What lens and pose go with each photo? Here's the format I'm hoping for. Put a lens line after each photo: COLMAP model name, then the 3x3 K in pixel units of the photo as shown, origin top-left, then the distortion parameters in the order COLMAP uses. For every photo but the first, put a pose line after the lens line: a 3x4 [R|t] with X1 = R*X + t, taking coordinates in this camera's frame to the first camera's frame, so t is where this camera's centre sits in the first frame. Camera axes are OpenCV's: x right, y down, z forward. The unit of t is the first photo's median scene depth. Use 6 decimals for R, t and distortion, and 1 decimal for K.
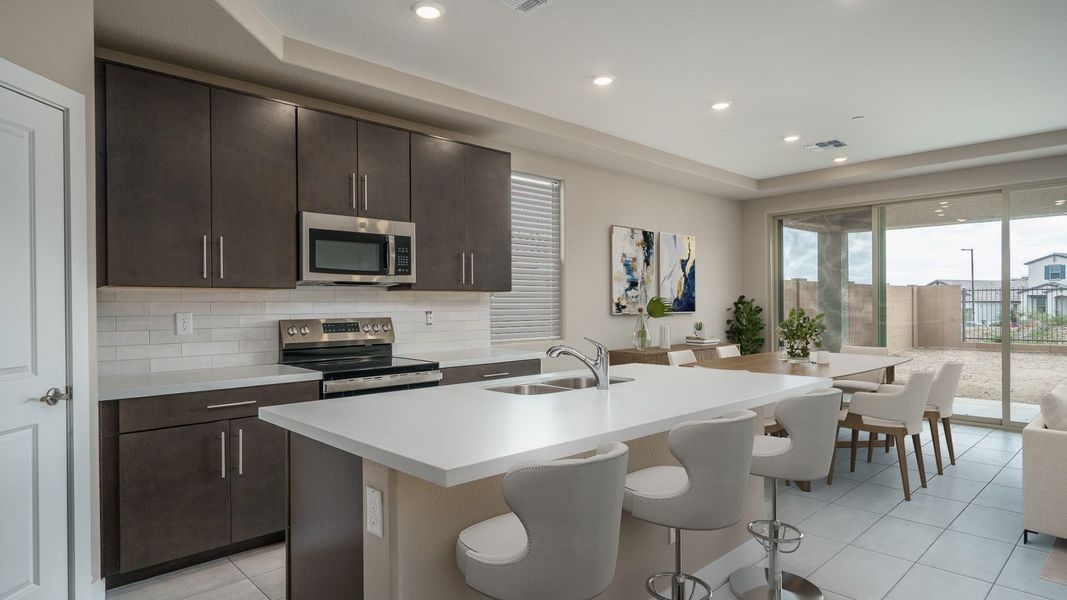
lens RADIAL K [[573.8, 0, 531.7], [0, 573.8, 308.4], [0, 0, 1]] dist [-0.000784, -0.000381]
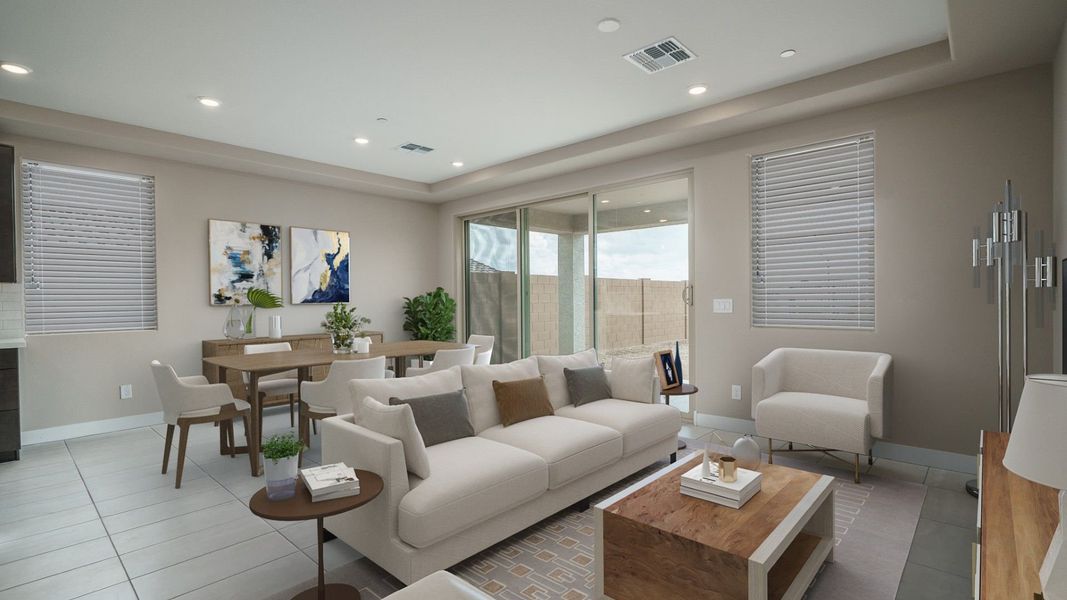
lens RADIAL K [[493.9, 0, 535.4], [0, 493.9, 304.8], [0, 0, 1]] dist [0.000963, 0.000315]
pose [[0.996627, -0.004947, 0.081910, 0.622518], [0.004728, 0.999985, 0.002867, 0.009544], [-0.081923, -0.002470, 0.996636, 0.064641]]
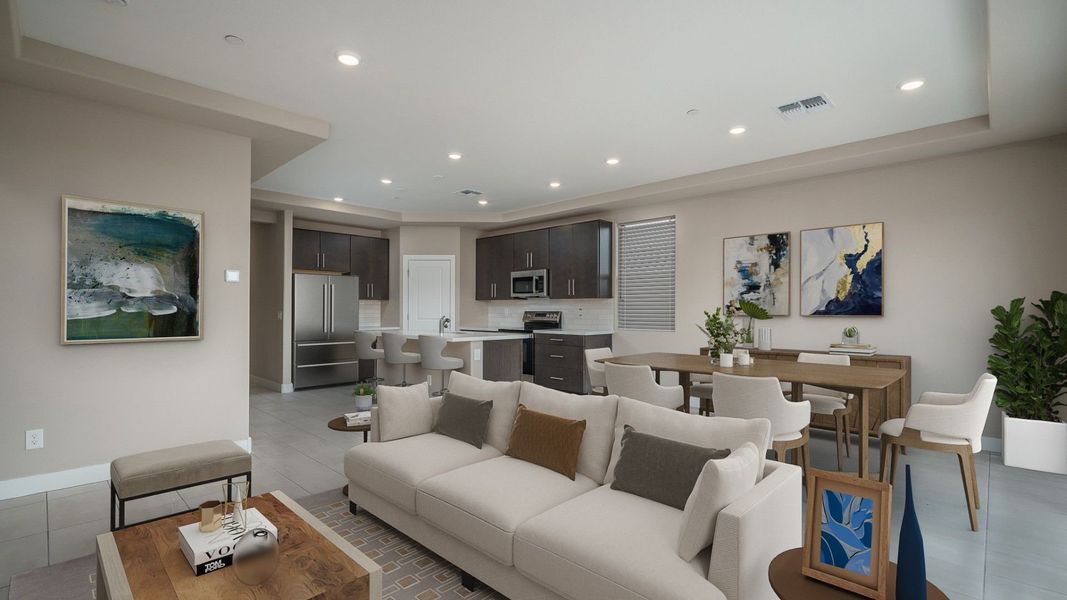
lens RADIAL K [[474.0, 0, 525.0], [0, 474.0, 304.5], [0, 0, 1]] dist [0.000596, 0.000008]
pose [[0.038150, -0.002757, -0.999268, 1.042247], [-0.011738, 0.999926, -0.003207, -0.002166], [0.999203, 0.011852, 0.038115, 0.535273]]
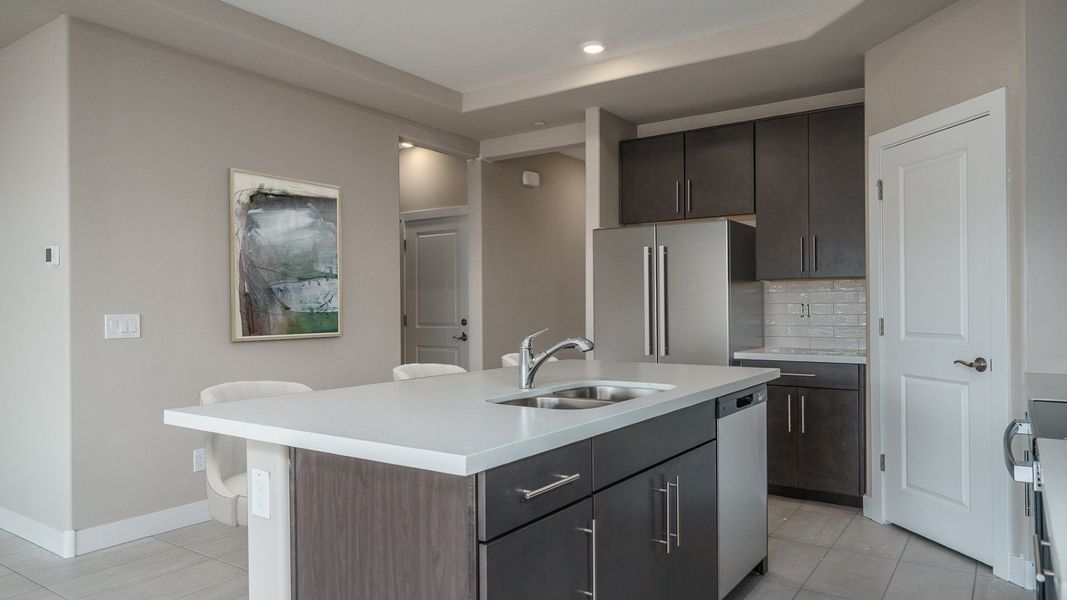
lens RADIAL K [[693.6, 0, 533.5], [0, 693.6, 300.0], [0, 0, 1]] dist [0.000199, -0.000310]
pose [[-0.976970, 0.008182, -0.213222, 0.118141], [0.008953, 0.999956, -0.002647, 0.007341], [0.213191, -0.004495, -0.977000, 0.809731]]
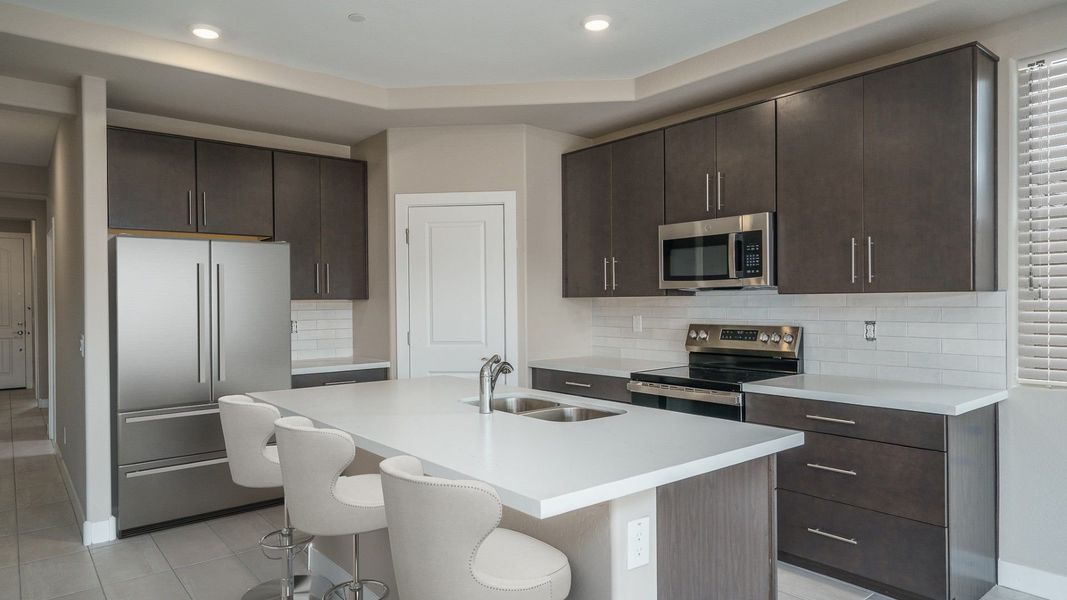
lens RADIAL K [[637.6, 0, 536.7], [0, 637.6, 301.6], [0, 0, 1]] dist [0.005181, 0.000008]
pose [[-0.060606, 0.008845, -0.998123, 0.453432], [0.001332, 0.999961, 0.008780, -0.019103], [0.998161, -0.000797, -0.060615, 0.458320]]
